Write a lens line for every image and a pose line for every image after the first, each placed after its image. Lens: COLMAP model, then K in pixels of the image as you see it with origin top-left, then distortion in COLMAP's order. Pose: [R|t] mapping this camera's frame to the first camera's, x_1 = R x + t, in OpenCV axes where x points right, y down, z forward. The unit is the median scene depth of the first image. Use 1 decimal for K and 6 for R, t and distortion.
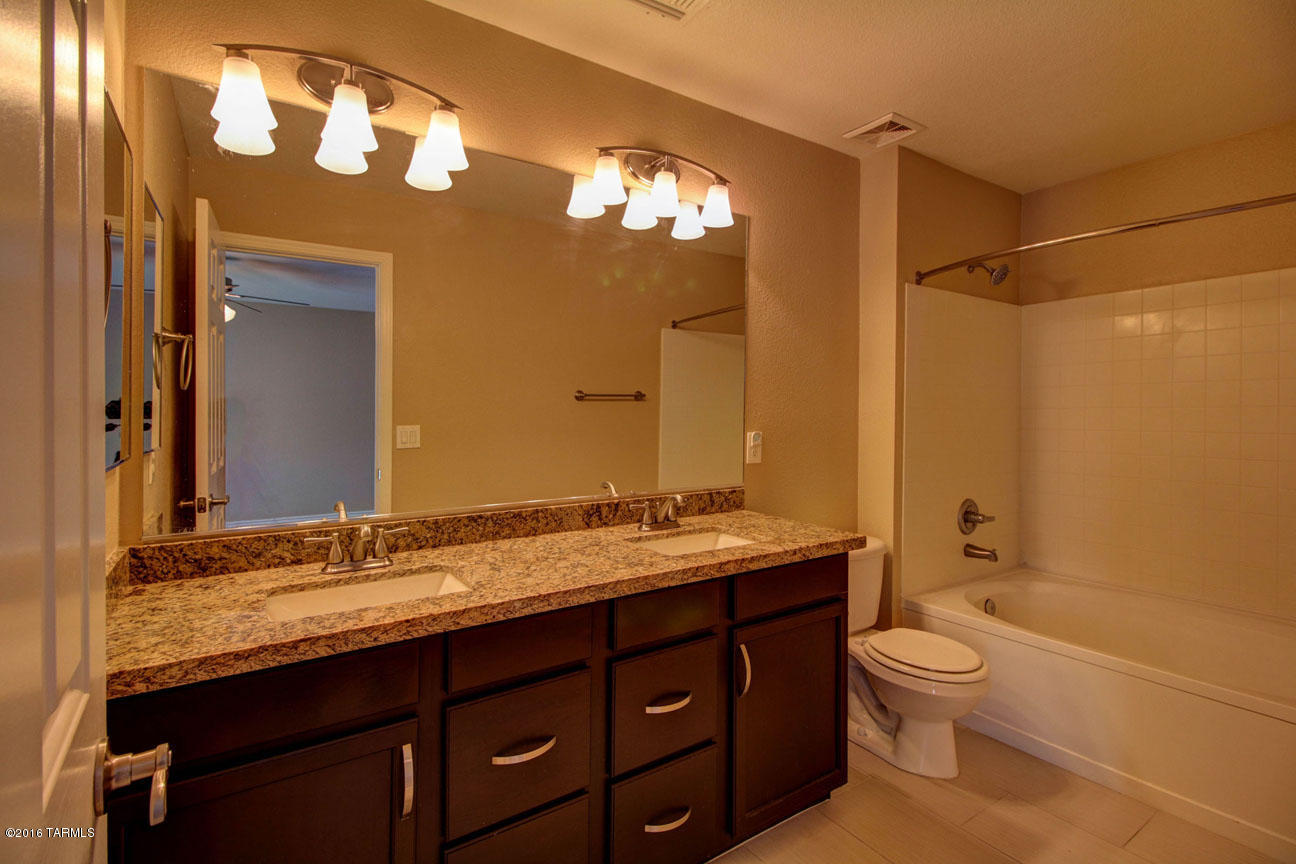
lens RADIAL K [[592.0, 0, 649.1], [0, 592.0, 423.0], [0, 0, 1]] dist [0.023396, -0.013587]
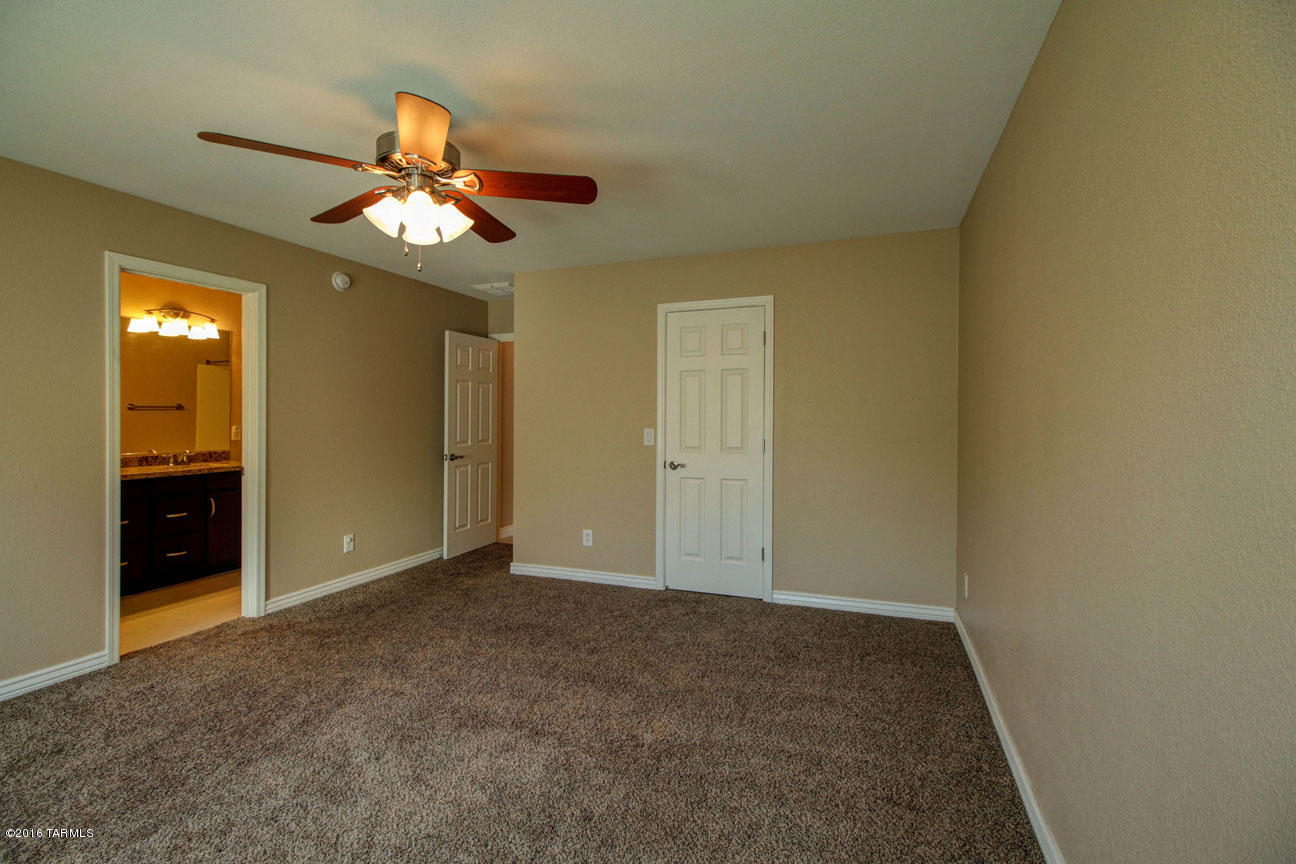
lens RADIAL K [[592.0, 0, 636.6], [0, 592.0, 424.7], [0, 0, 1]] dist [0.023396, -0.013587]
pose [[0.826331, -0.009625, 0.563103, 0.181586], [0.011032, 0.999939, 0.000902, 0.027017], [-0.563077, 0.005467, 0.826386, -1.982693]]
